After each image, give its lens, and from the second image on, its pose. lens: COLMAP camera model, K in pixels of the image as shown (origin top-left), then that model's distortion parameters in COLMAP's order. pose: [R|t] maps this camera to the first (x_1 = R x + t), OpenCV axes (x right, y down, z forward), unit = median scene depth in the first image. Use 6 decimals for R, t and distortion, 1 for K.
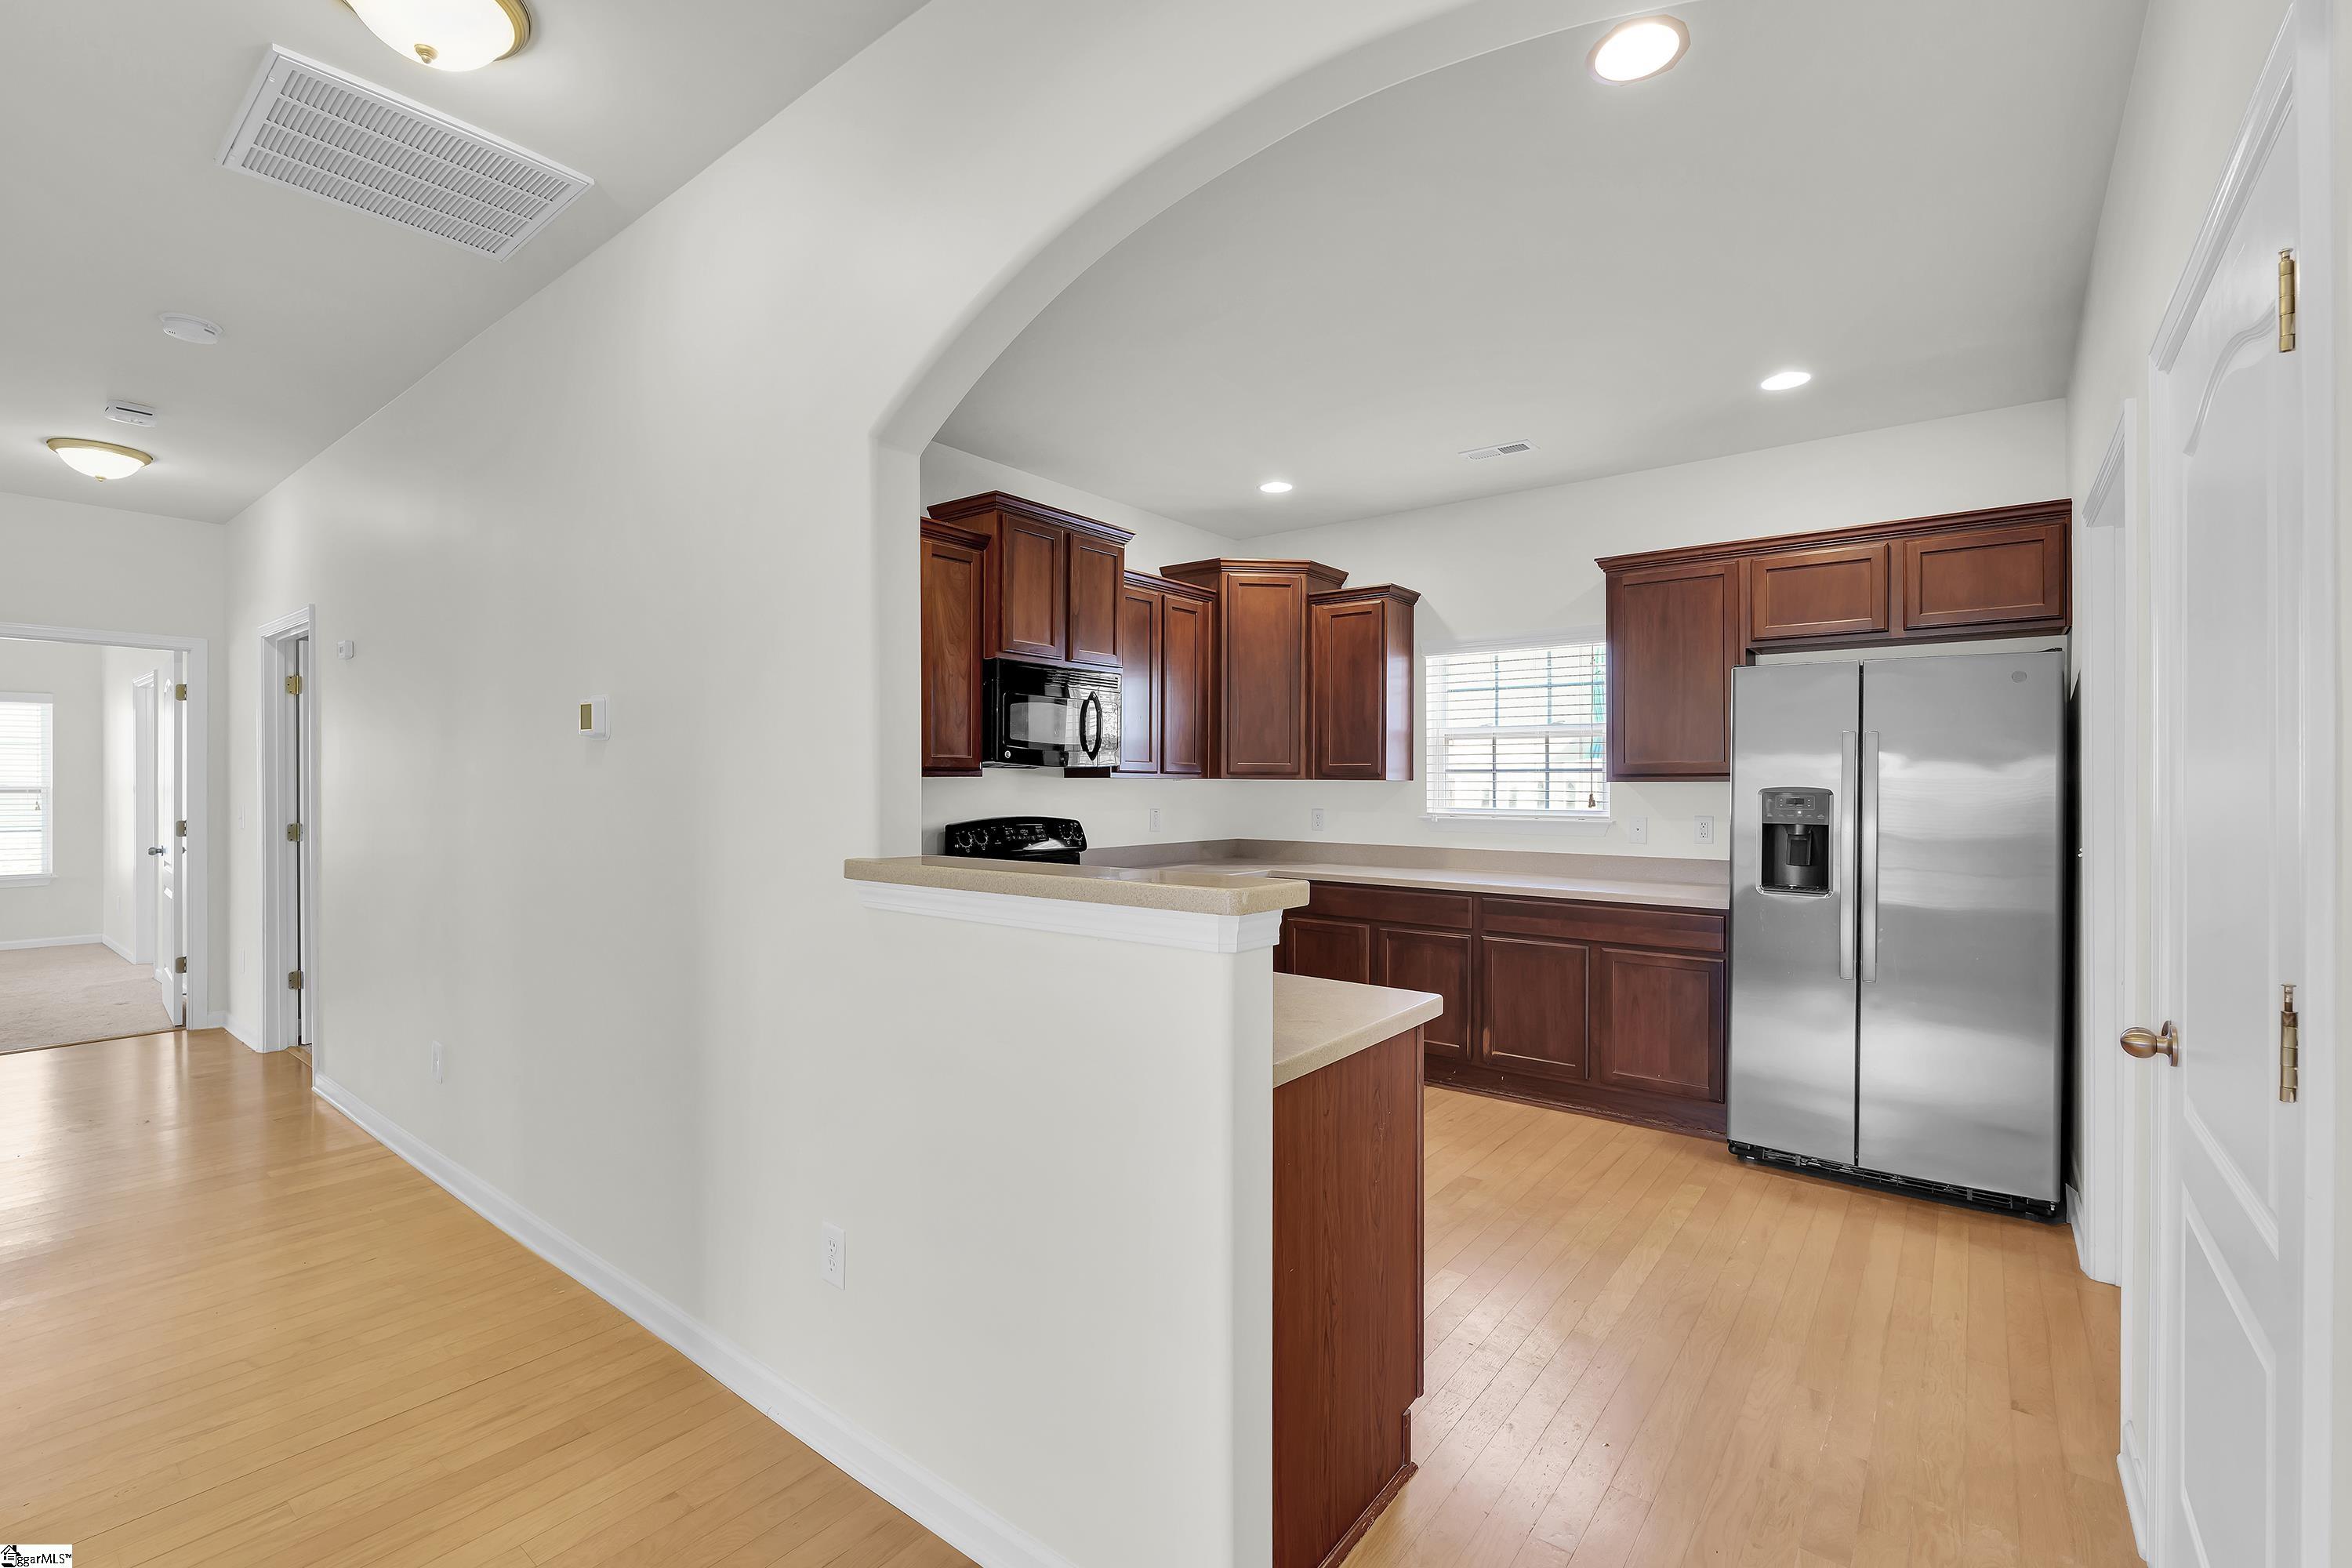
lens RADIAL K [[1029.6, 0, 1173.6], [0, 1029.6, 786.7], [0, 0, 1]] dist [-0.001805, 0.000034]
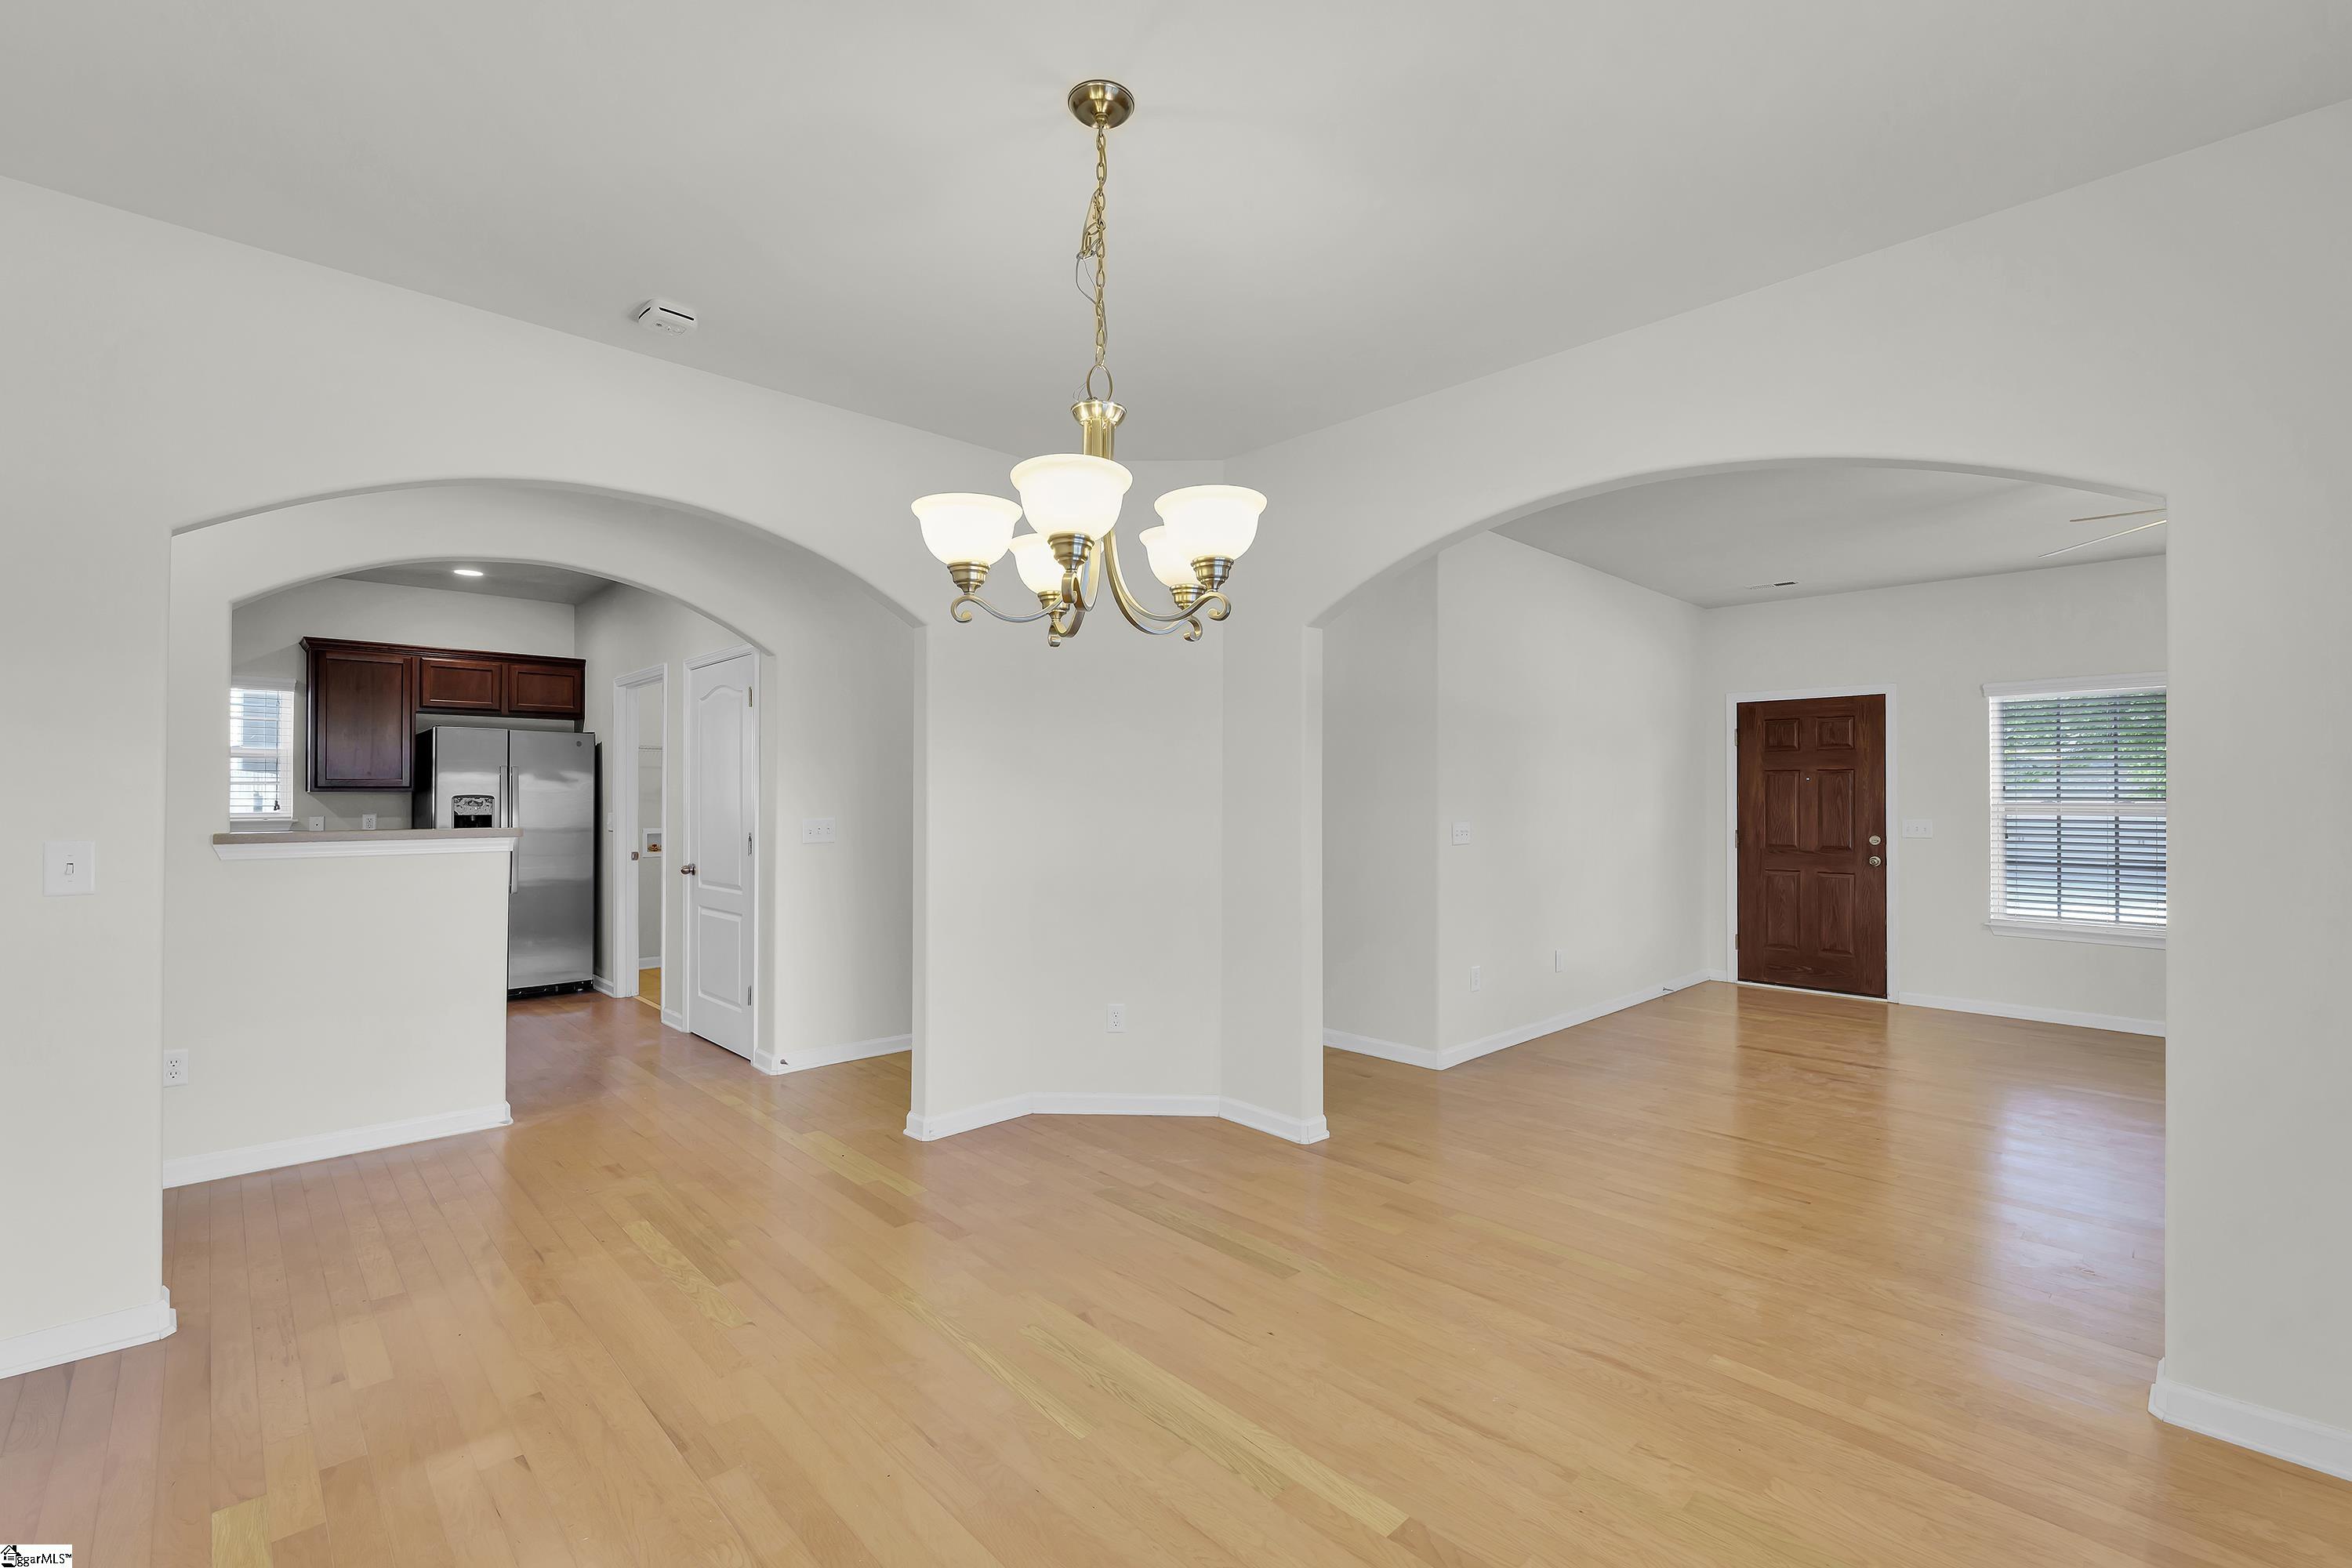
lens RADIAL K [[1029.6, 0, 1175.2], [0, 1029.6, 786.6], [0, 0, 1]] dist [-0.001805, 0.000034]
pose [[0.122680, 0.003005, 0.992442, -1.083256], [0.014653, 0.999881, -0.004839, 0.016660], [-0.992338, 0.015135, 0.122621, -0.481315]]
